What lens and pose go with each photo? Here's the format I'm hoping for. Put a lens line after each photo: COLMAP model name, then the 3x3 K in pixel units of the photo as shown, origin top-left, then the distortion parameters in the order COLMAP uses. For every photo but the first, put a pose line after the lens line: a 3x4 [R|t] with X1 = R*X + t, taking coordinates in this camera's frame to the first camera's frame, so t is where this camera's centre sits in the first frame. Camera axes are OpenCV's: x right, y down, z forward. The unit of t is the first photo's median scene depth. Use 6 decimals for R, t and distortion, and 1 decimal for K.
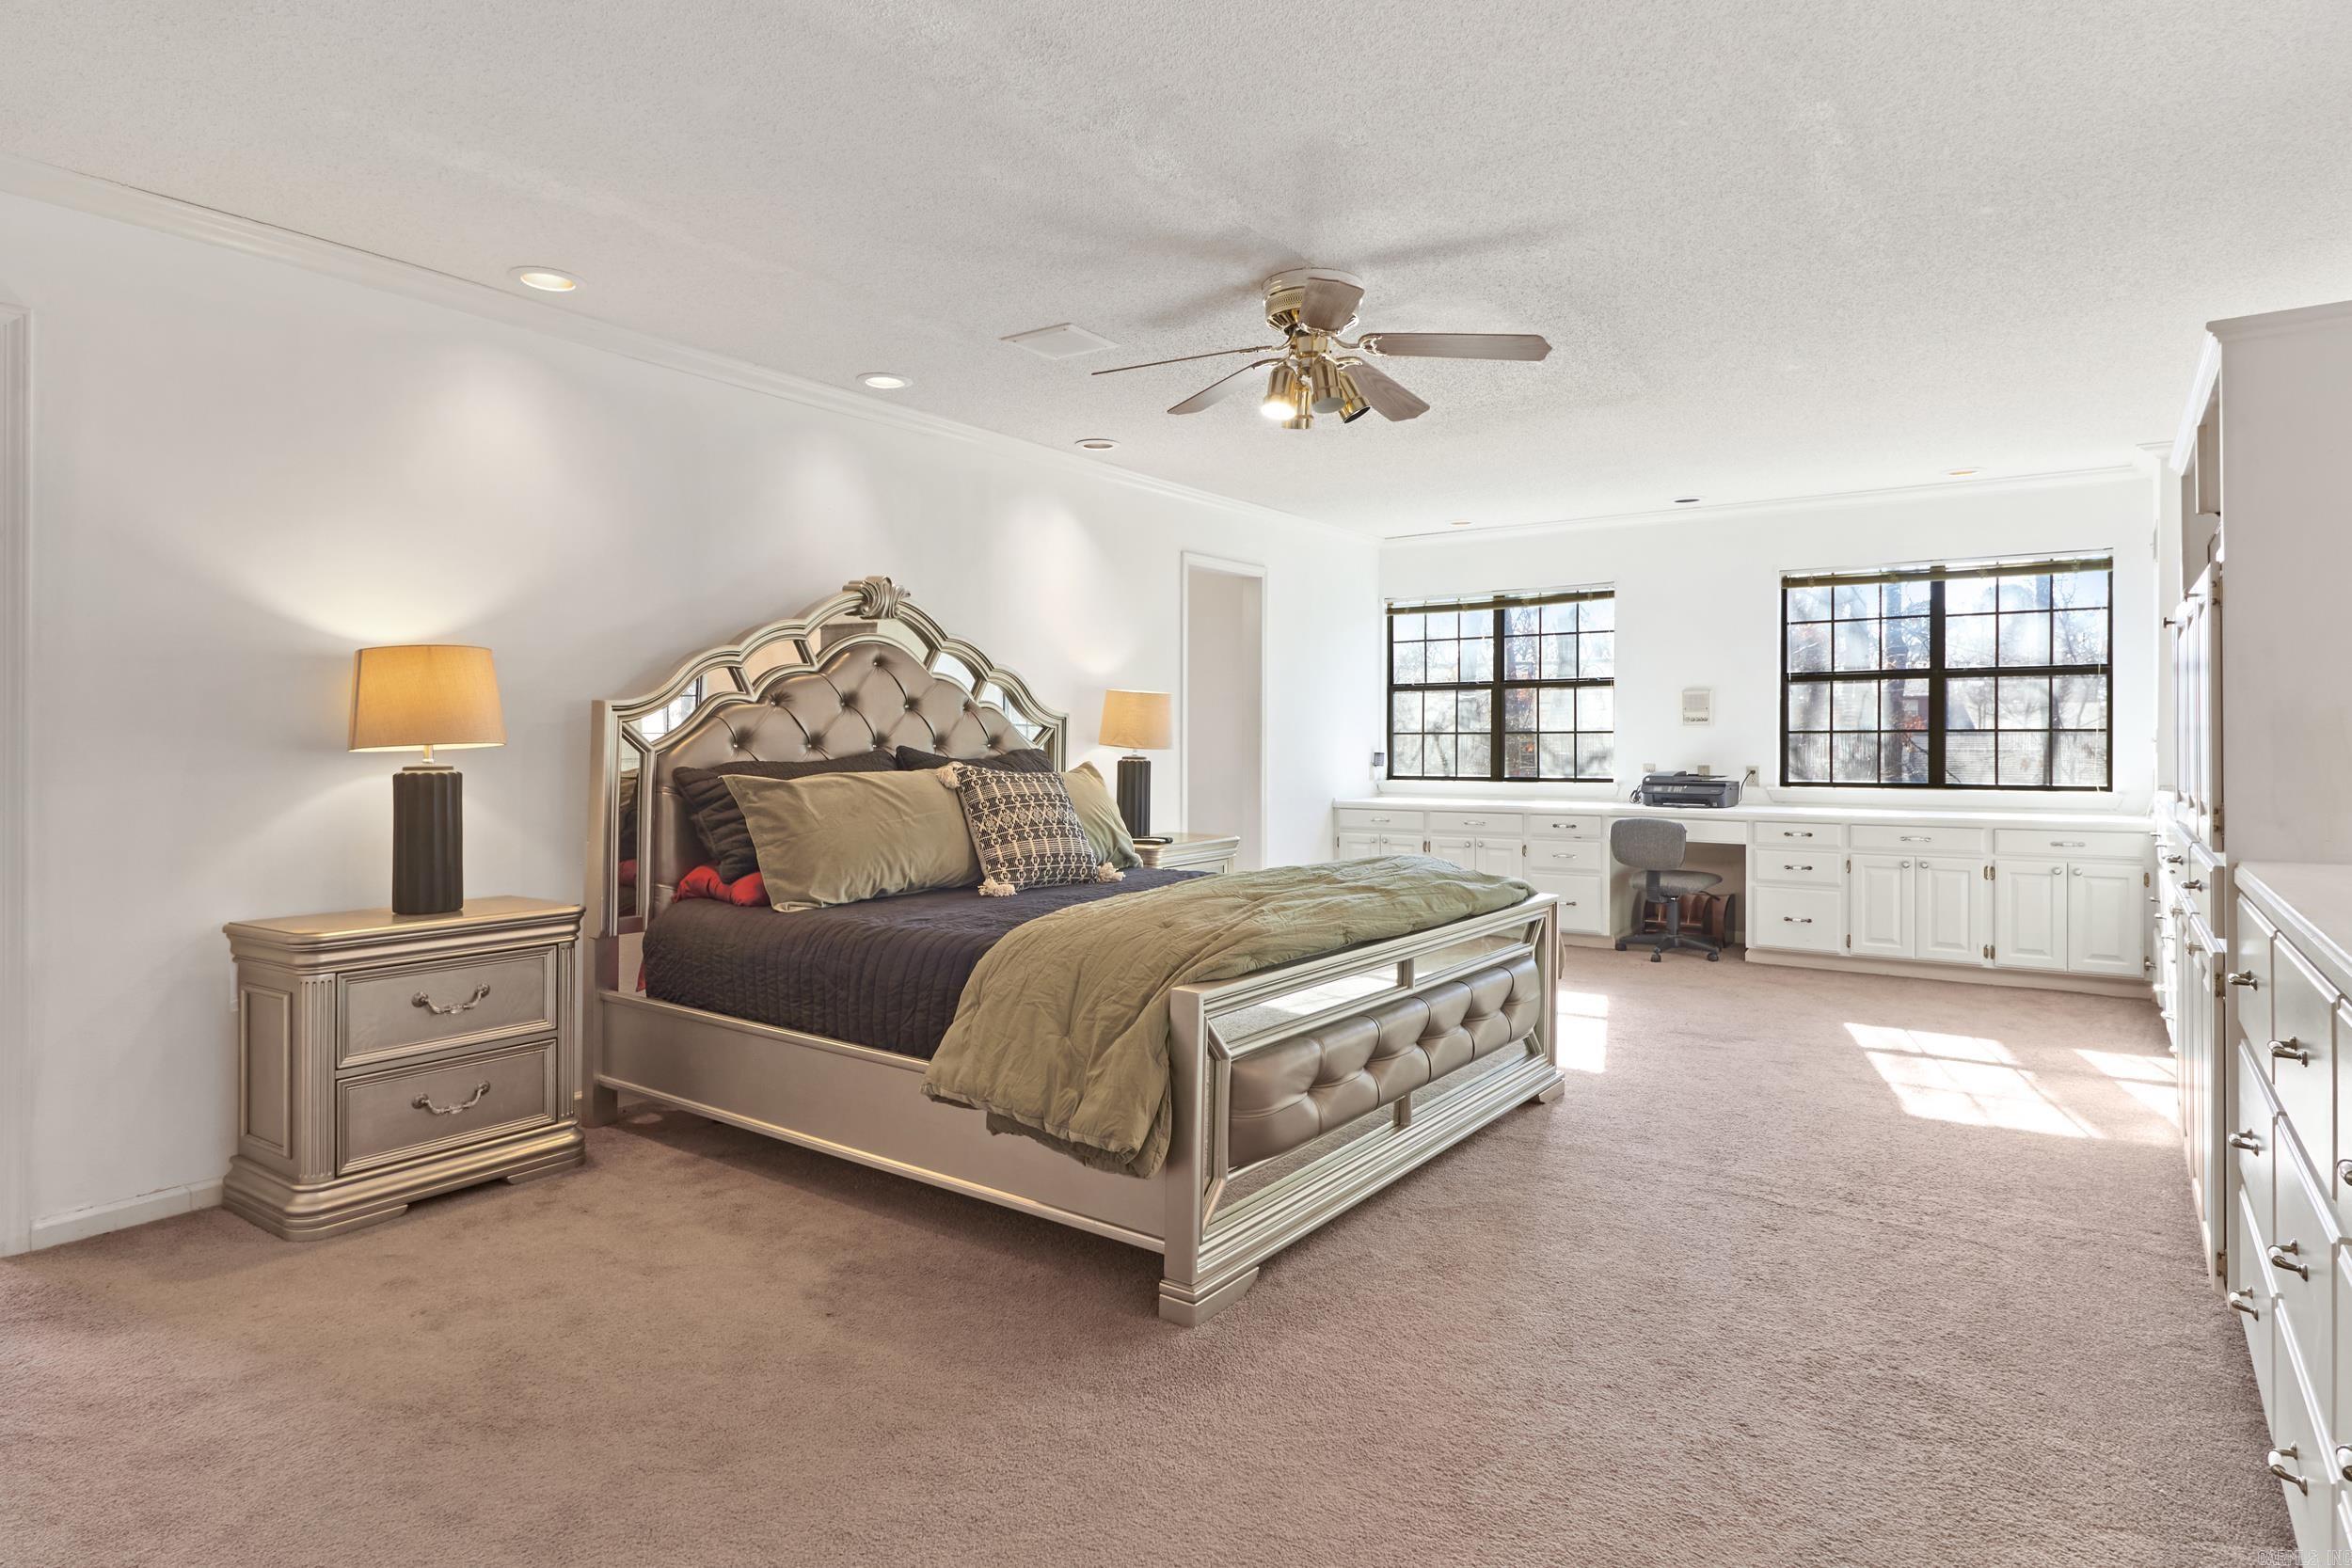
lens RADIAL K [[1339.4, 0, 1176.2], [0, 1339.4, 746.3], [0, 0, 1]] dist [0.033442, -0.036231]
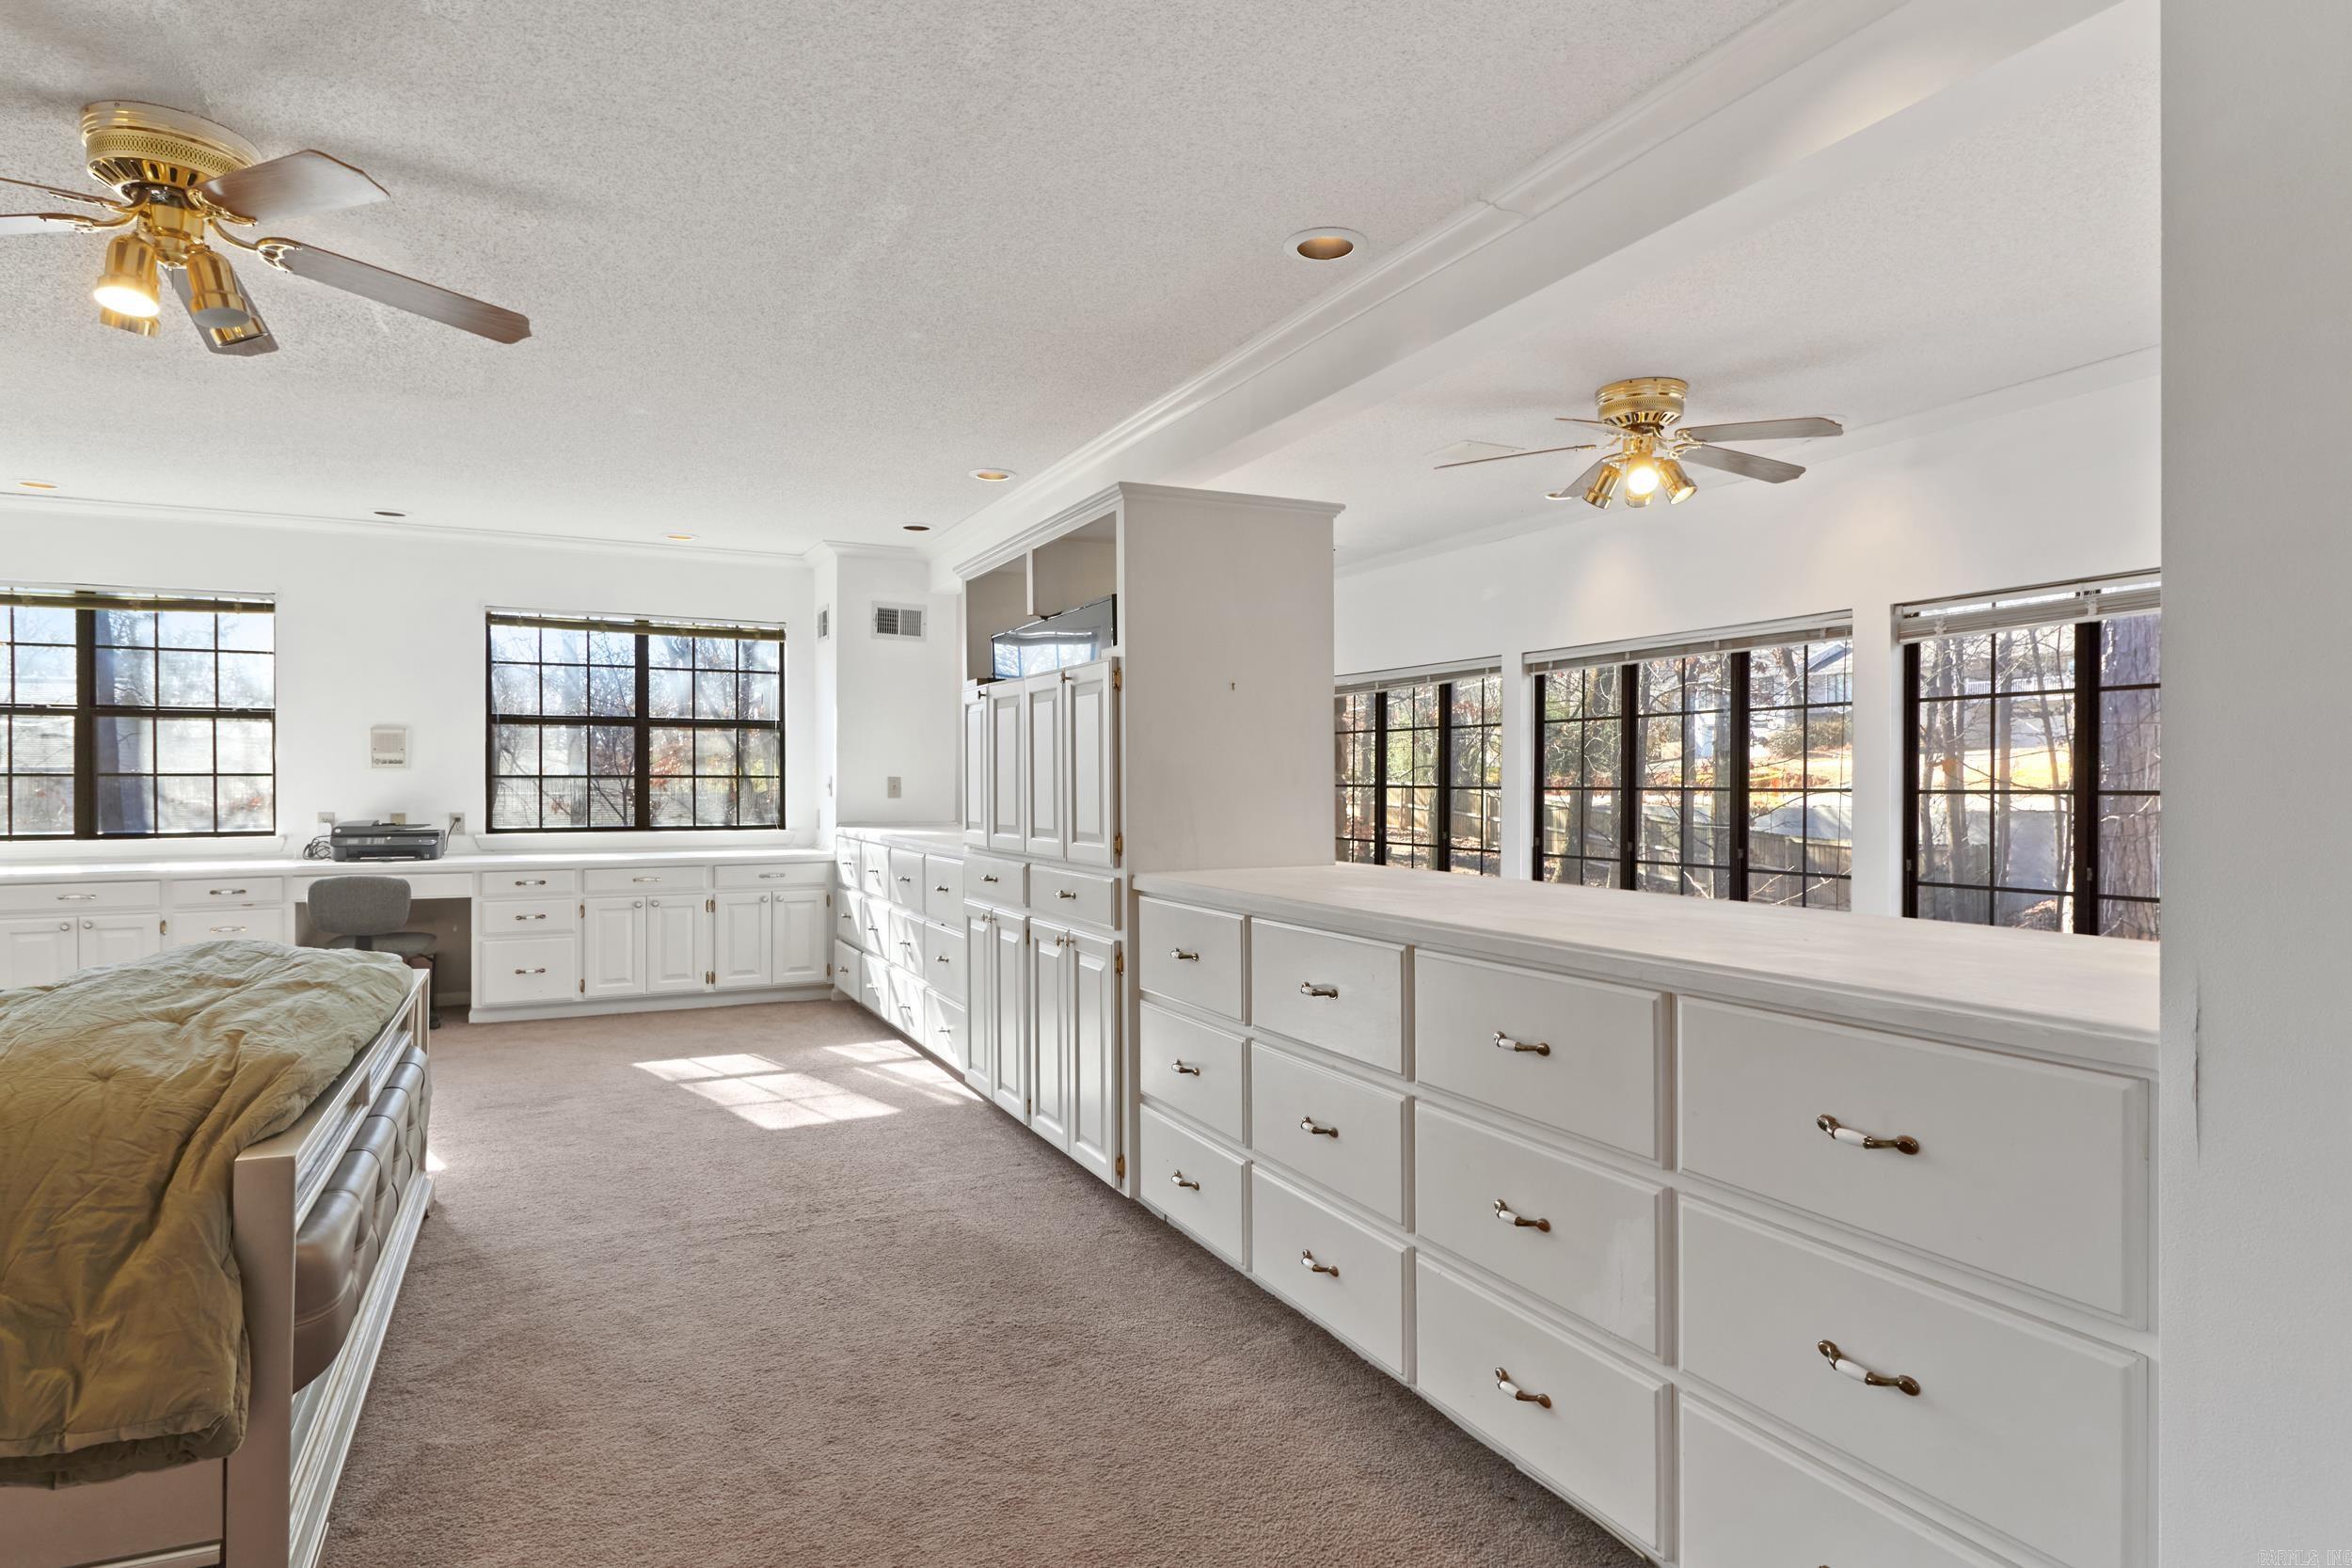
lens RADIAL K [[1317.4, 0, 1270.1], [0, 1317.4, 793.5], [0, 0, 1]] dist [-0.001602, -0.002200]
pose [[0.452699, -0.004338, 0.891653, -0.137980], [0.002592, 0.999990, 0.003549, -0.000531], [-0.891660, 0.000705, 0.452705, 0.098621]]
